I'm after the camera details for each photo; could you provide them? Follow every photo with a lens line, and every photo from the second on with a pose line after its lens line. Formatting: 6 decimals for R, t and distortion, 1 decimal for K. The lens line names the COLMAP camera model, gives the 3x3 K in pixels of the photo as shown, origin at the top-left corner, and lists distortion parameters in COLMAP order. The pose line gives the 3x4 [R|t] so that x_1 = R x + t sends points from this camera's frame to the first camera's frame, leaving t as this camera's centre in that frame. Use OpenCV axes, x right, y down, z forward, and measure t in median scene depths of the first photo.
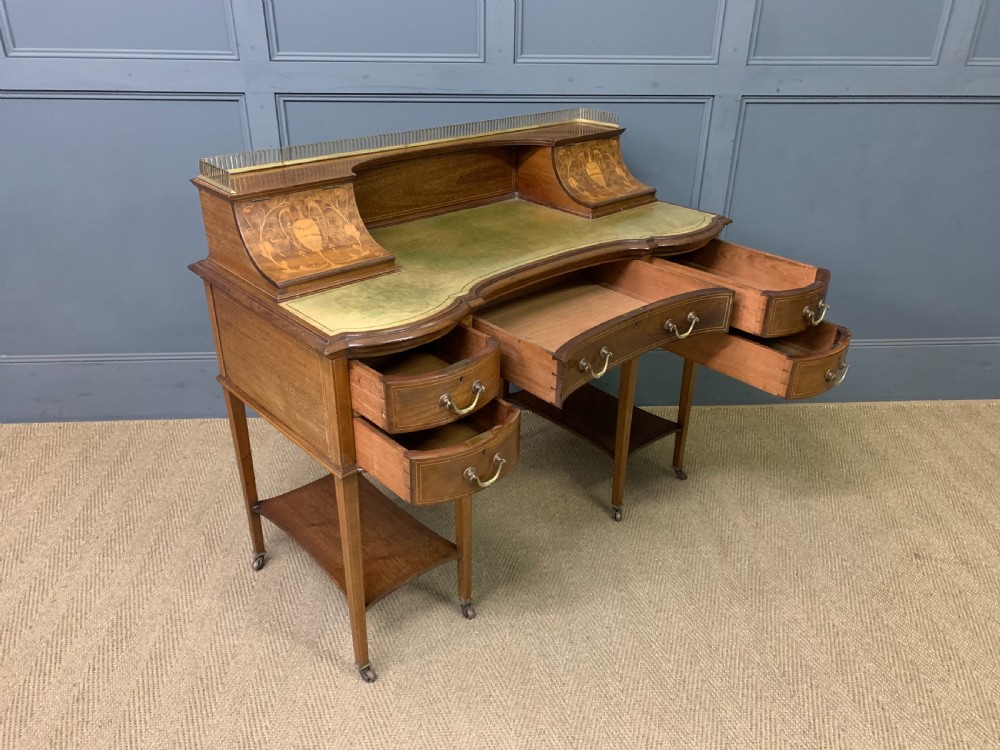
lens RADIAL K [[760.3, 0, 500.4], [0, 760.3, 379.6], [0, 0, 1]] dist [0.013549, 0.001604]
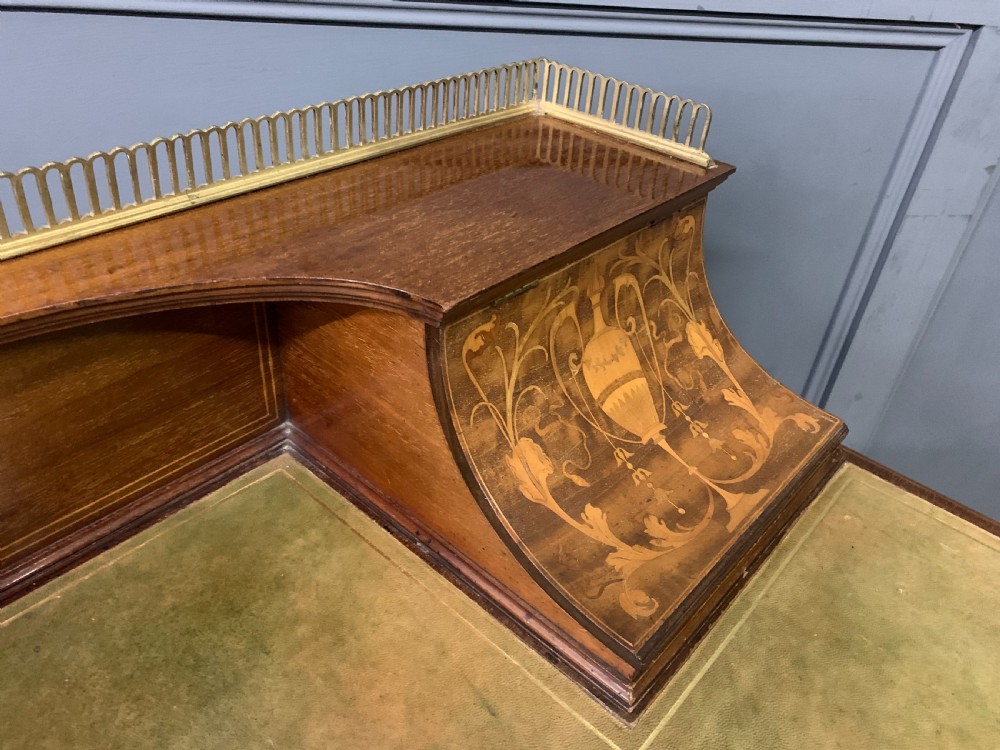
lens RADIAL K [[773.7, 0, 500.7], [0, 773.7, 378.0], [0, 0, 1]] dist [0.009943, 0.002811]
pose [[0.991381, -0.011529, 0.130500, 0.059092], [-0.007796, 0.989163, 0.146614, -0.312817], [-0.130776, -0.146368, 0.980548, 0.789678]]
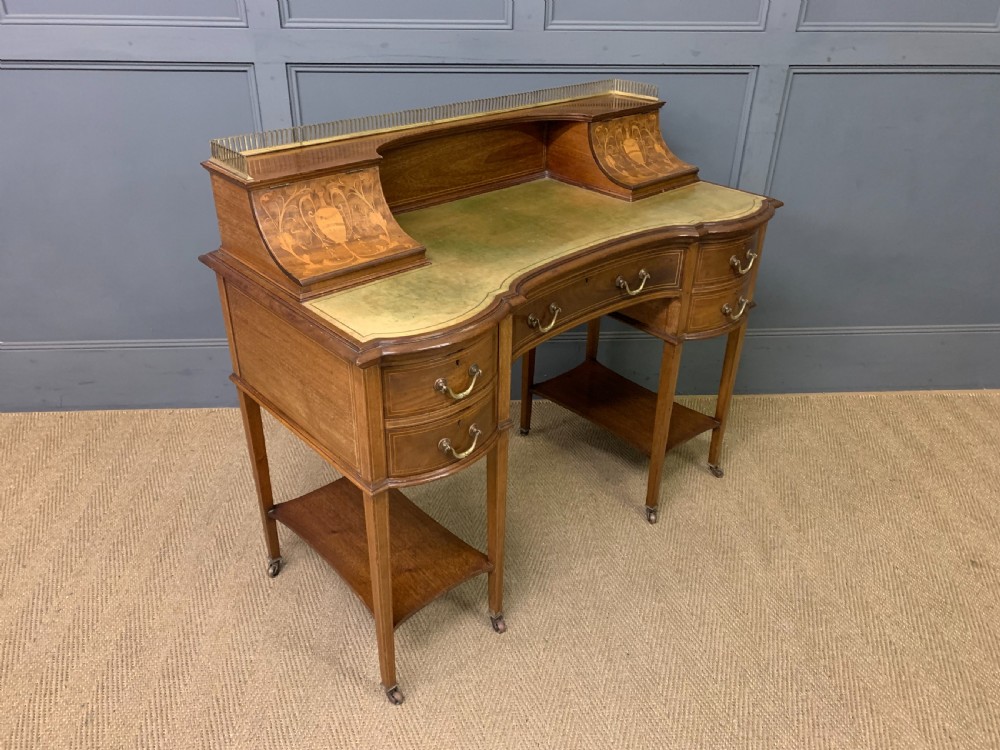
lens RADIAL K [[760.3, 0, 490.7], [0, 760.3, 372.4], [0, 0, 1]] dist [0.011998, 0.003746]
pose [[0.999967, 0.002824, -0.007588, -0.041777], [-0.002561, 0.999404, 0.034432, -0.034707], [0.007681, -0.034412, 0.999378, 0.066894]]
